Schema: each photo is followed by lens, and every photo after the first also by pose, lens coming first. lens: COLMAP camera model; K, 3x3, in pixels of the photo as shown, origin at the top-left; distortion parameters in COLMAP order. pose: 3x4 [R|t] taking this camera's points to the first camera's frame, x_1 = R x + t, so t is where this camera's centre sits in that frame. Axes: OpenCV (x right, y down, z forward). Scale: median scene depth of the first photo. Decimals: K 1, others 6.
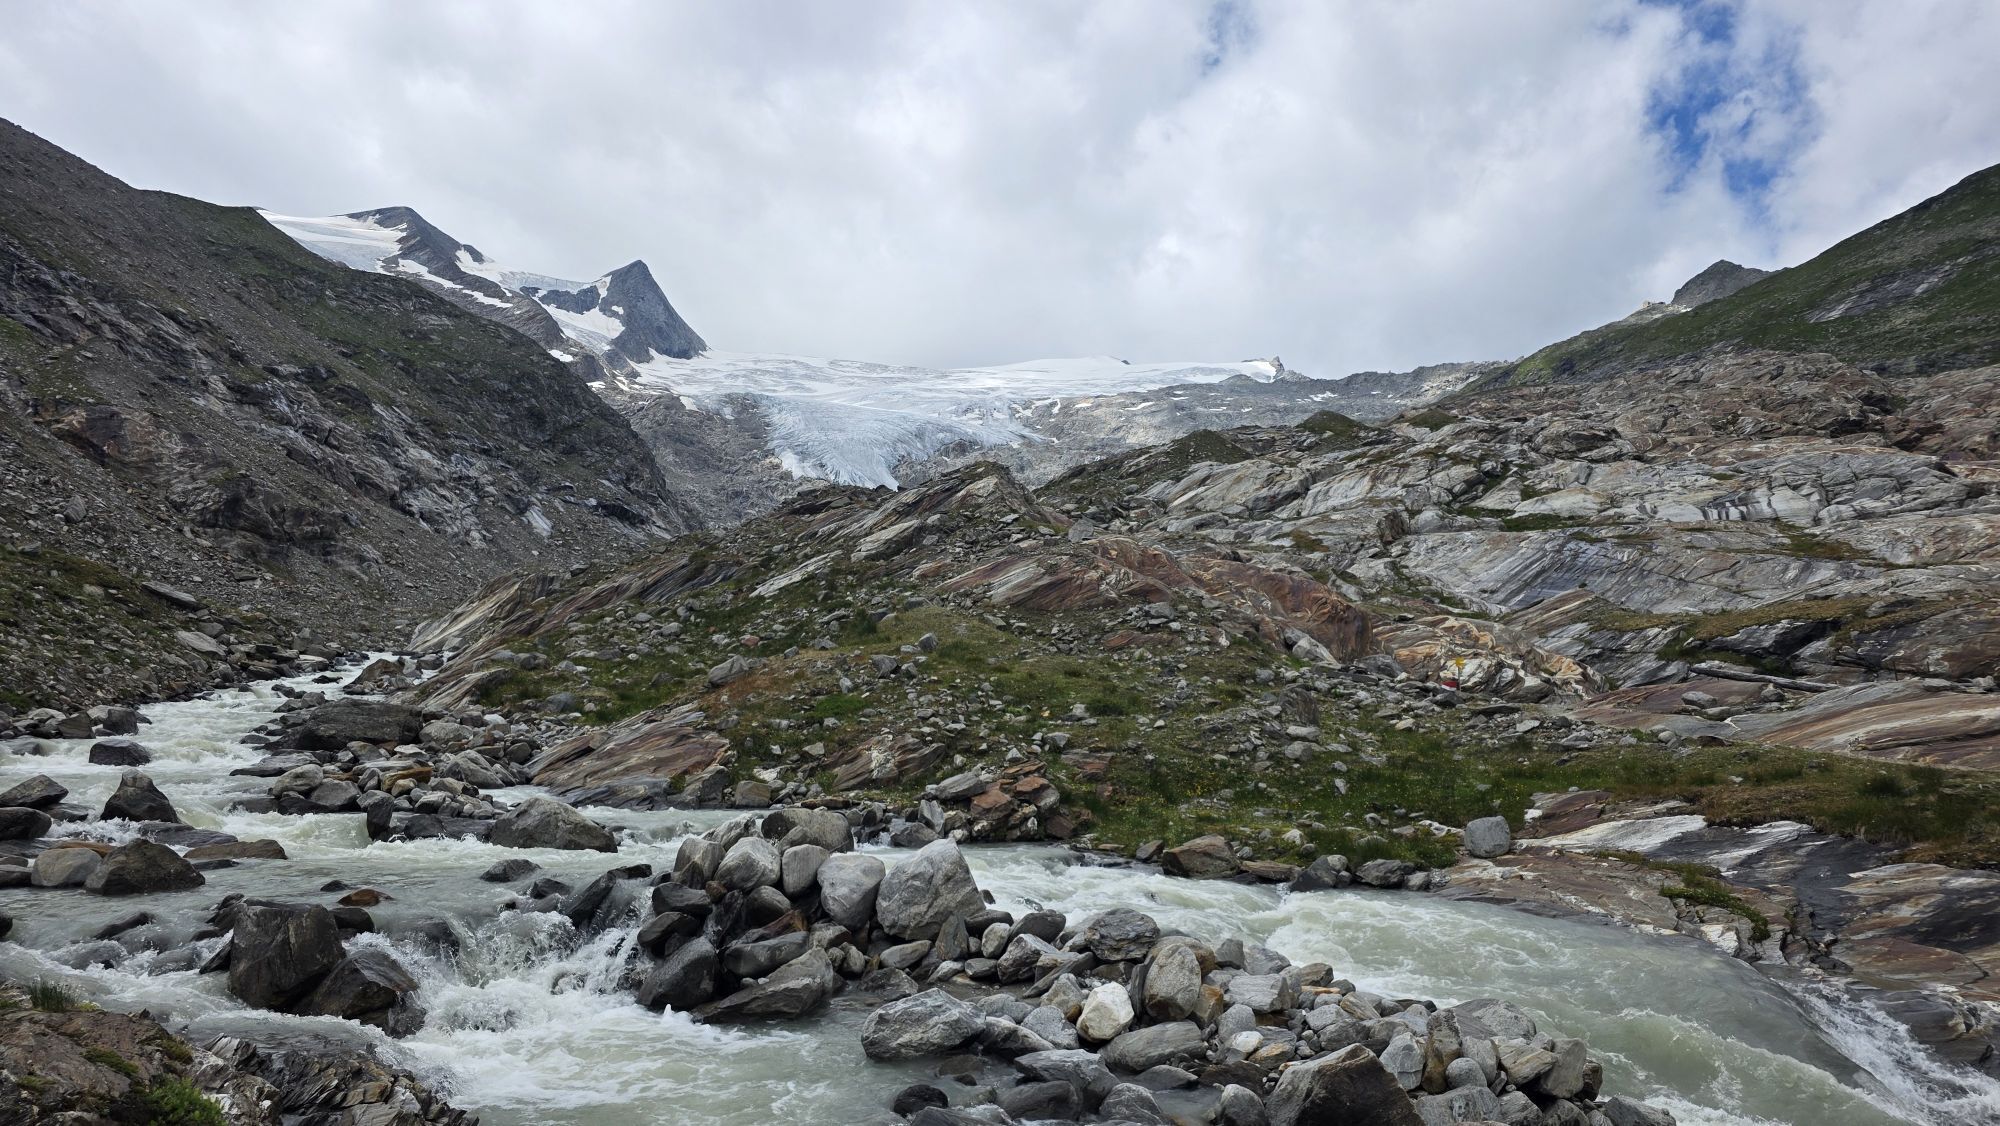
lens RADIAL K [[1320.0, 0, 1009.5], [0, 1320.0, 571.2], [0, 0, 1]] dist [0.080465, -0.081532]
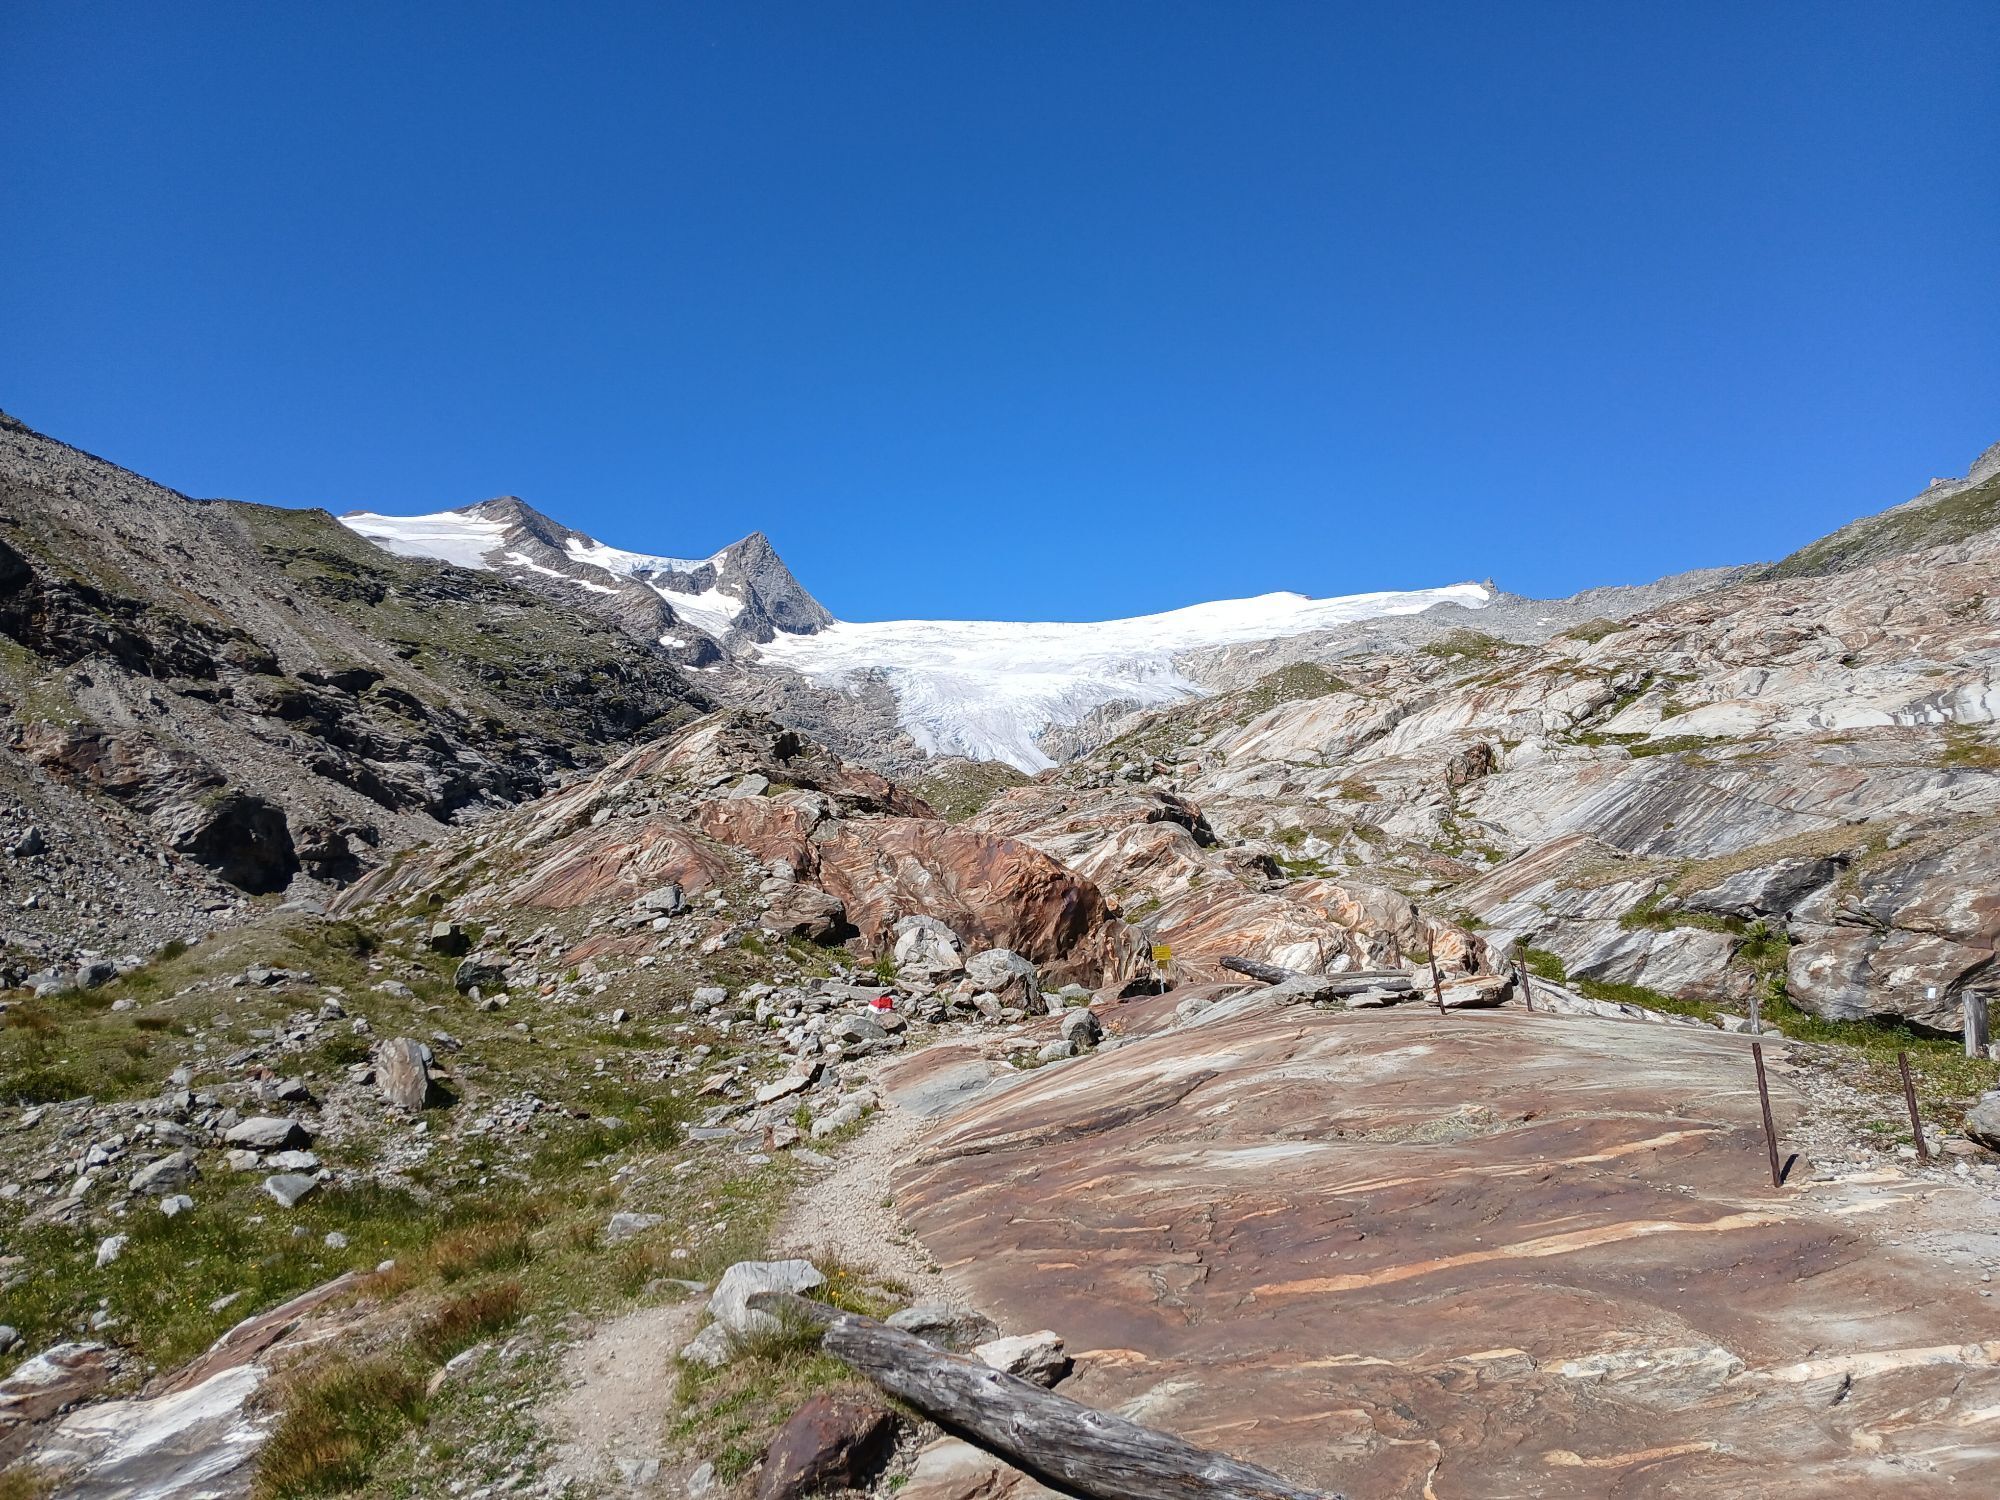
lens RADIAL K [[1508.0, 0, 1000.0], [0, 1508.0, 750.0], [0, 0, 1]] dist [0.106281, -0.227088]
pose [[0.989599, -0.065538, -0.128059, 0.292463], [0.056508, 0.995735, -0.072927, 0.015528], [0.132292, 0.064932, 0.989082, 0.204965]]
